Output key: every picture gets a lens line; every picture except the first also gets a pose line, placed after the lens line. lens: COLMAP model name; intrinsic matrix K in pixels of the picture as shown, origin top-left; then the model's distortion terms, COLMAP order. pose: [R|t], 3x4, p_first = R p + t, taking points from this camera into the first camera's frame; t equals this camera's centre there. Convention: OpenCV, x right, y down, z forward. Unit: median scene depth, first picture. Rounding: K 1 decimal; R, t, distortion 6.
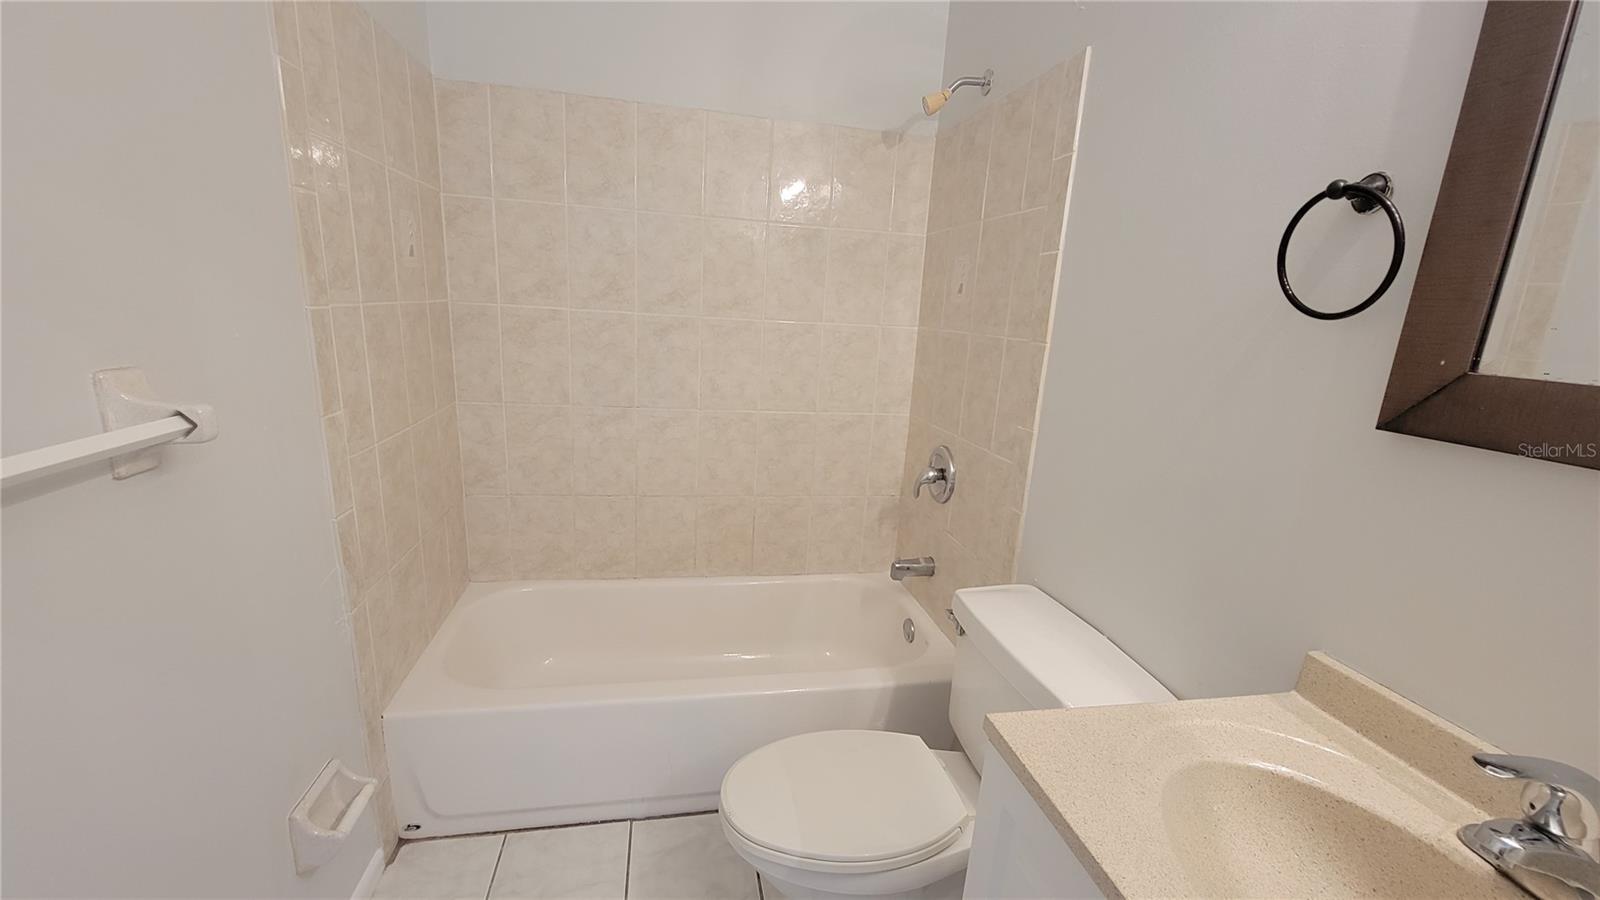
lens RADIAL K [[655.5, 0, 795.6], [0, 655.5, 464.5], [0, 0, 1]] dist [-0.001454, -0.000664]
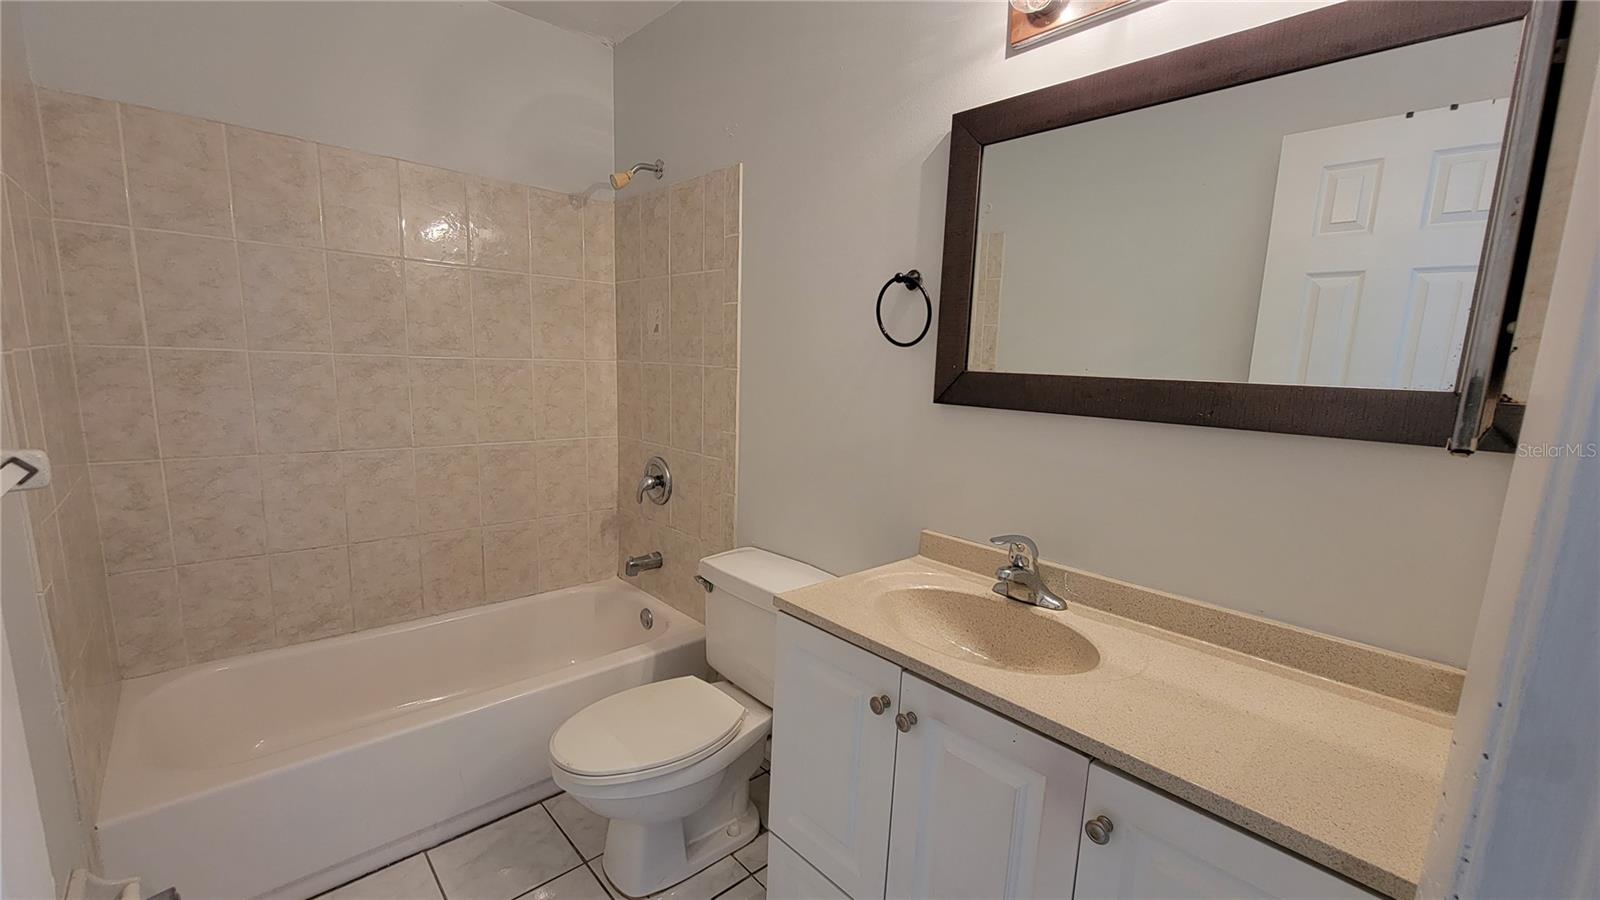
lens RADIAL K [[655.5, 0, 799.3], [0, 655.5, 452.1], [0, 0, 1]] dist [-0.001454, -0.000664]
pose [[0.851828, -0.098217, 0.514531, -0.179818], [0.134452, 0.990352, -0.033547, 0.040410], [-0.506272, 0.097756, 0.856815, -0.172456]]
